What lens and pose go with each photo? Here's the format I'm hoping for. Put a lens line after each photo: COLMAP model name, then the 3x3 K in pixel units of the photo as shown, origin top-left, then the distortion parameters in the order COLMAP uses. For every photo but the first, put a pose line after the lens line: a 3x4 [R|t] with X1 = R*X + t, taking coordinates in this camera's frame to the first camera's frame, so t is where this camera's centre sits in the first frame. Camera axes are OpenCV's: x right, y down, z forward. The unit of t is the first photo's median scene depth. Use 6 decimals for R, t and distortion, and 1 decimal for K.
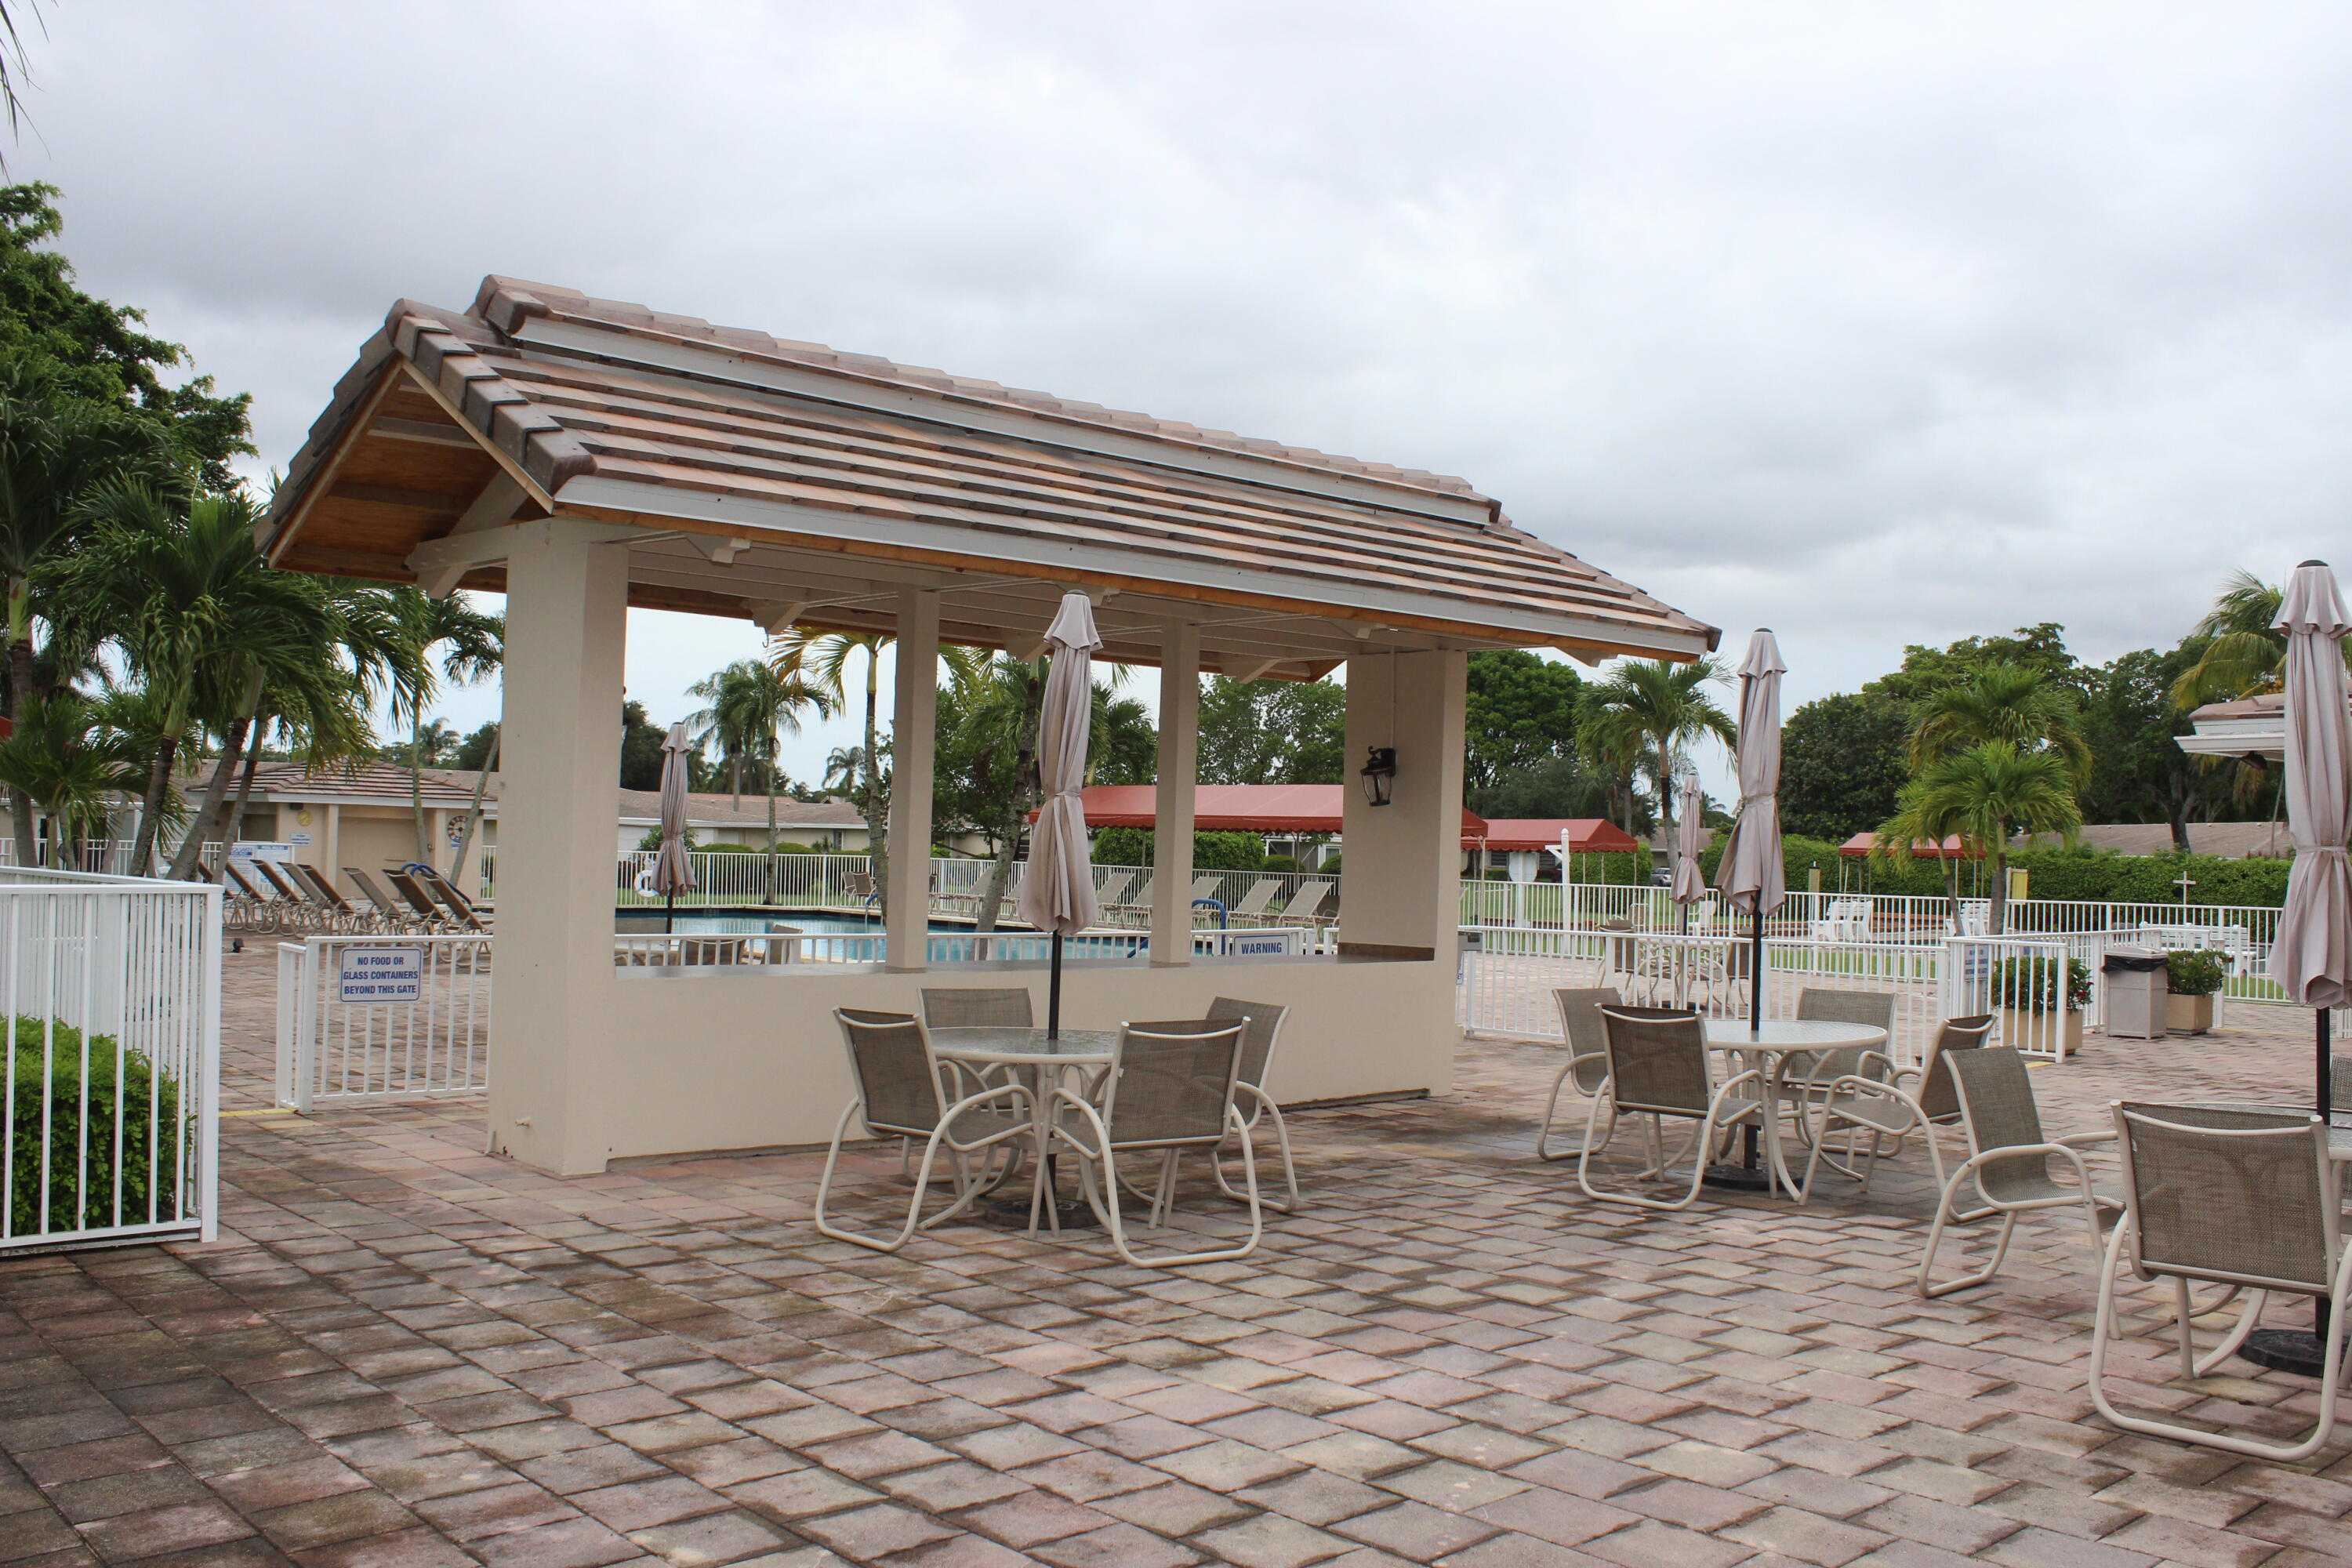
lens RADIAL K [[2066.1, 0, 1176.0], [0, 2066.1, 784.0], [0, 0, 1]] dist [-0.120608, 0.000457]
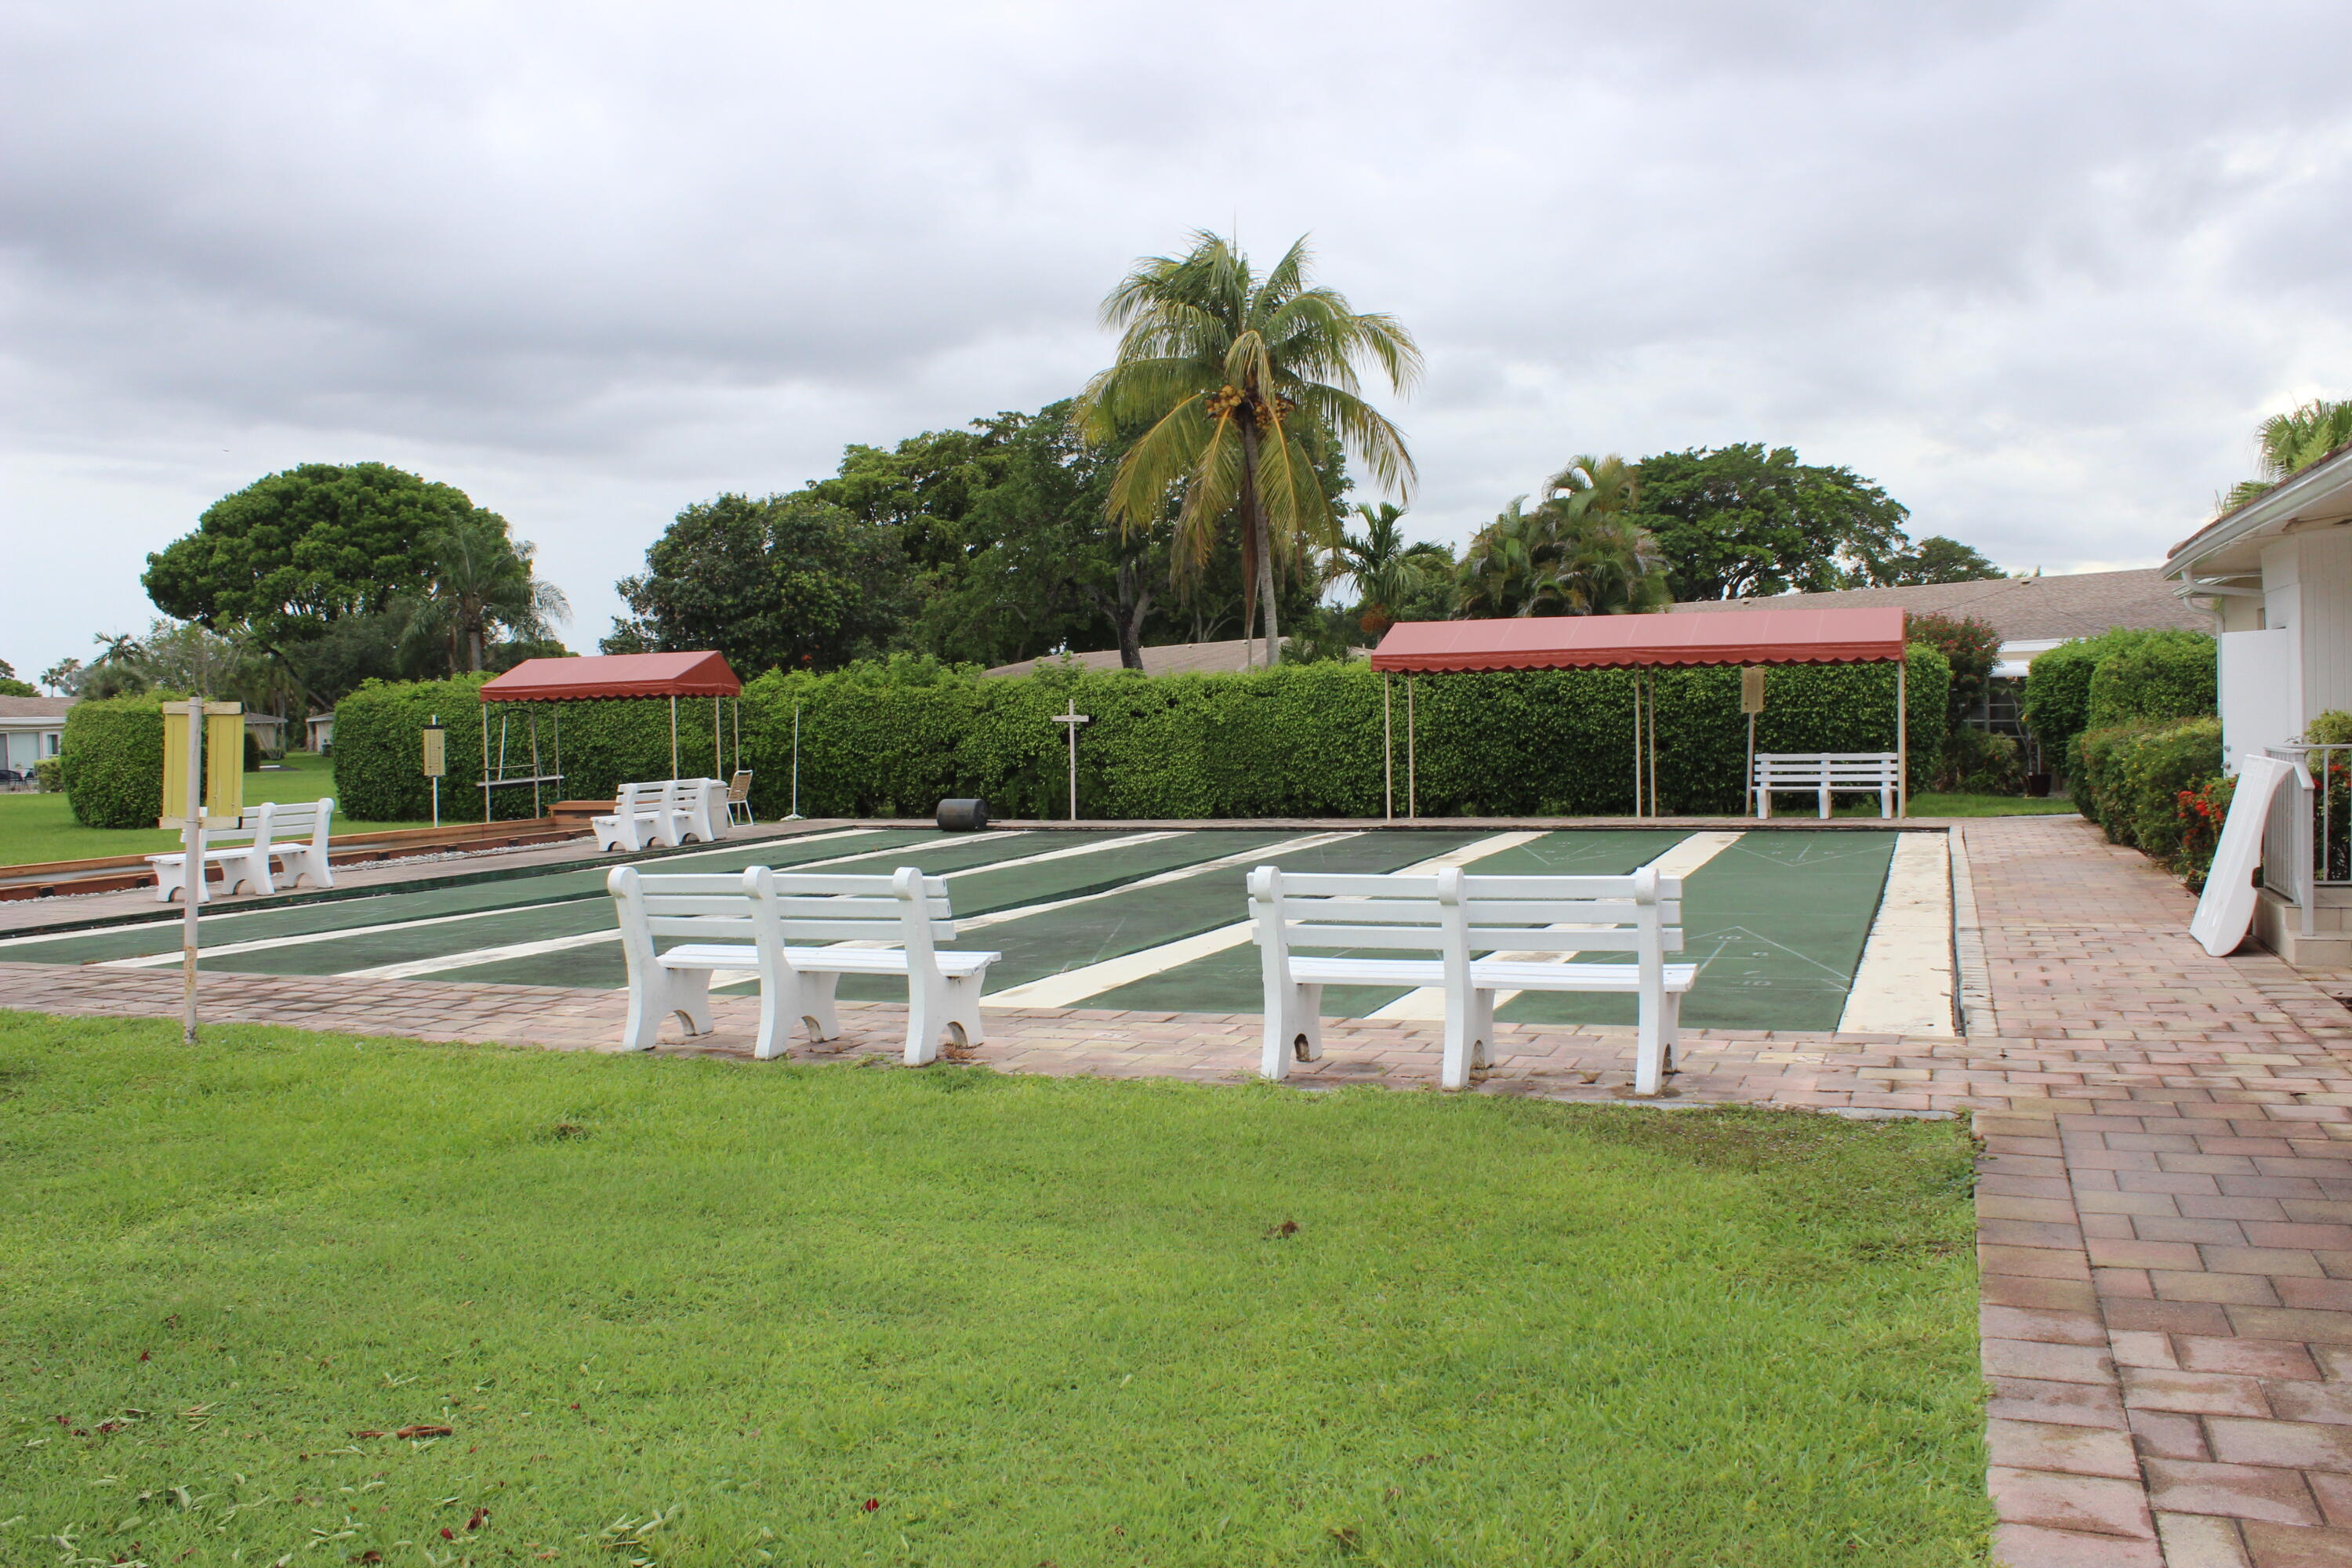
lens RADIAL K [[2066.1, 0, 1176.0], [0, 2066.1, 784.0], [0, 0, 1]] dist [-0.120608, 0.000457]
pose [[0.901419, -0.066769, 0.427768, 0.122763], [0.038019, 0.996427, 0.075414, 0.010795], [-0.431275, -0.051716, 0.900737, 0.202406]]
